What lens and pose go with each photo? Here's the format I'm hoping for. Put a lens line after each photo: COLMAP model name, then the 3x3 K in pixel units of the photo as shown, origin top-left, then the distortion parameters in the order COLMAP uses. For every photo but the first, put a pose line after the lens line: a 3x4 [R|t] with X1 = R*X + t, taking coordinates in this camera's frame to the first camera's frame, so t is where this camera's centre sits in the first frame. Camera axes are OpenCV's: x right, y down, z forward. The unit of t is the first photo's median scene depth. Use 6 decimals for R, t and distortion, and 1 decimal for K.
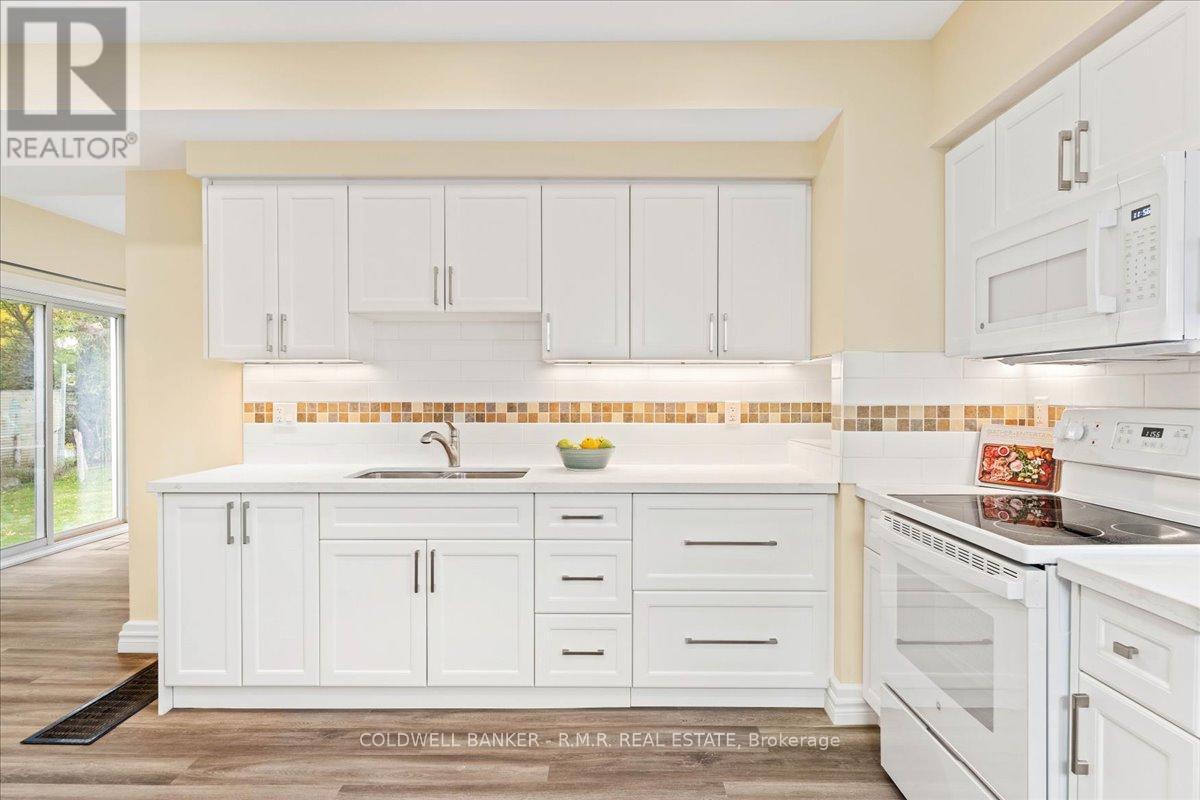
lens RADIAL K [[653.9, 0, 601.4], [0, 653.9, 401.7], [0, 0, 1]] dist [-0.006782, 0.000504]
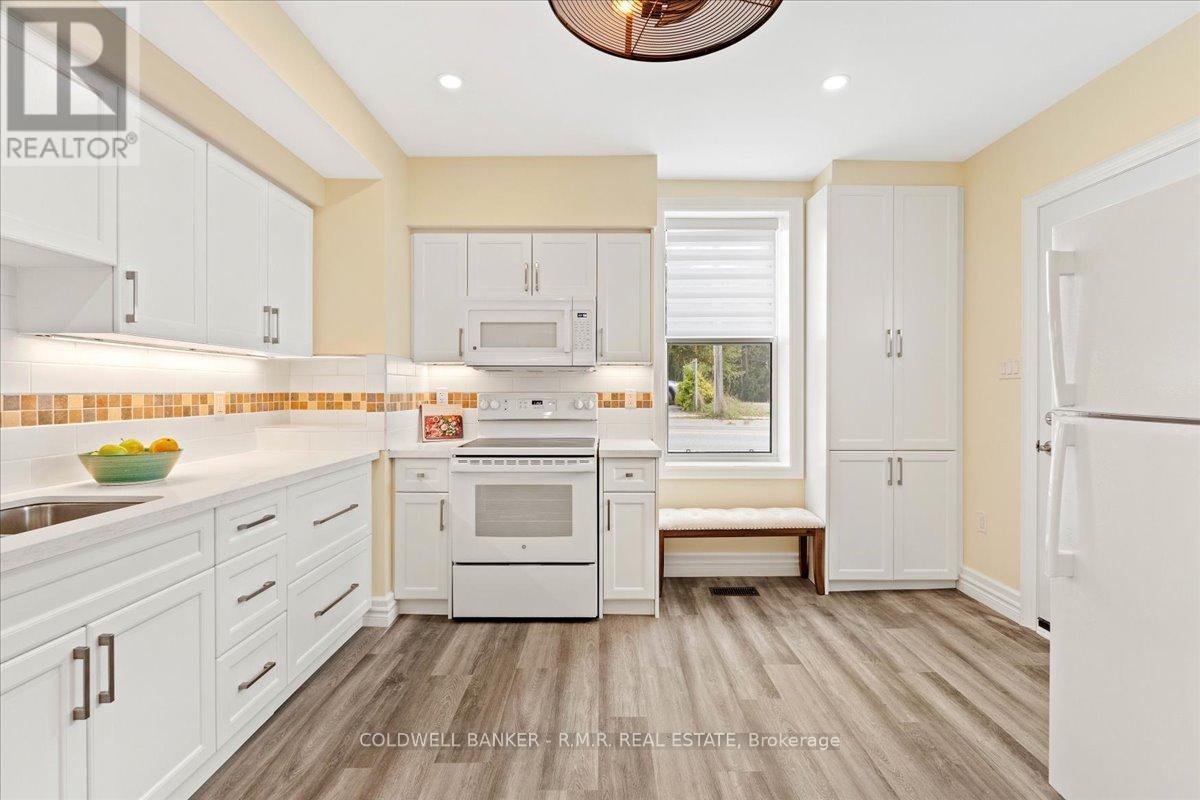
lens RADIAL K [[536.6, 0, 602.4], [0, 536.6, 392.9], [0, 0, 1]] dist [-0.002169, -0.000629]
pose [[0.008480, -0.004738, 0.999953, -0.604322], [0.012848, 0.999907, 0.004629, 0.004018], [-0.999882, 0.012808, 0.008540, 0.424075]]
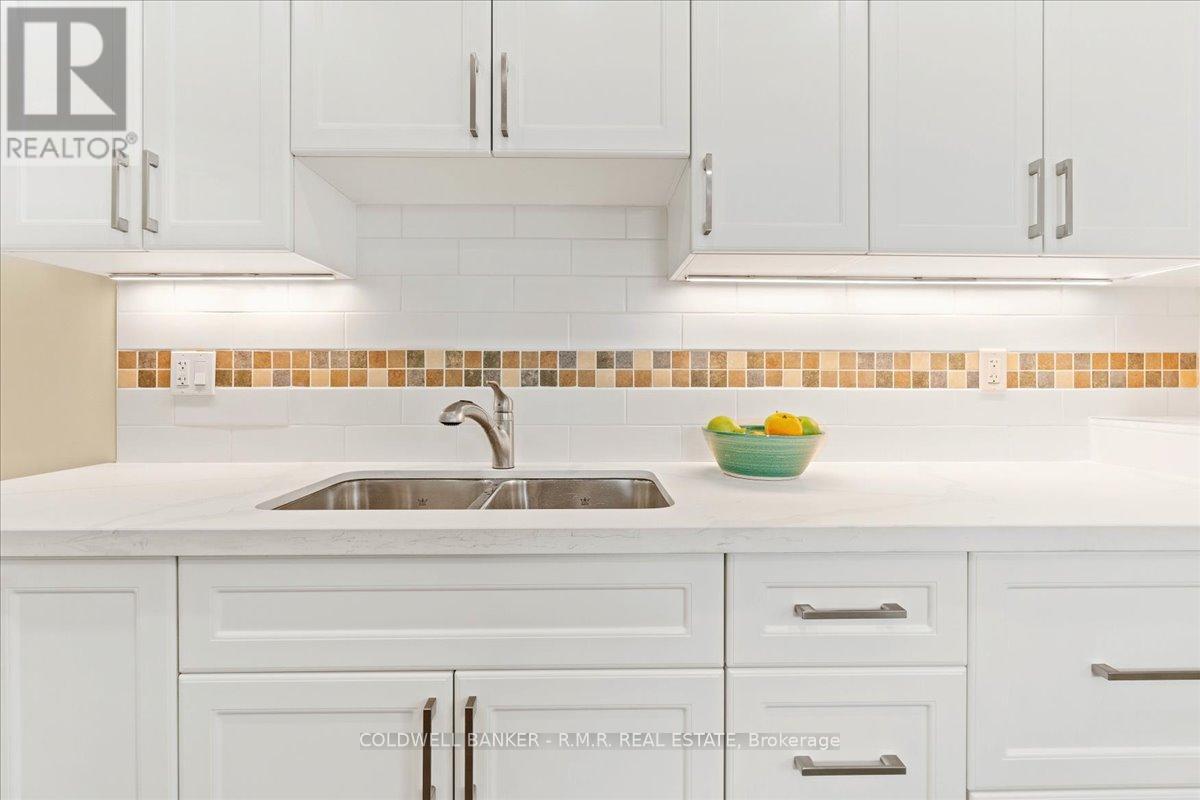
lens RADIAL K [[536.6, 0, 595.6], [0, 536.6, 381.7], [0, 0, 1]] dist [-0.002169, -0.000629]
pose [[0.999958, -0.000025, 0.009188, -0.149726], [0.000154, 0.999902, -0.014028, 0.033932], [-0.009187, 0.014029, 0.999859, 0.544852]]
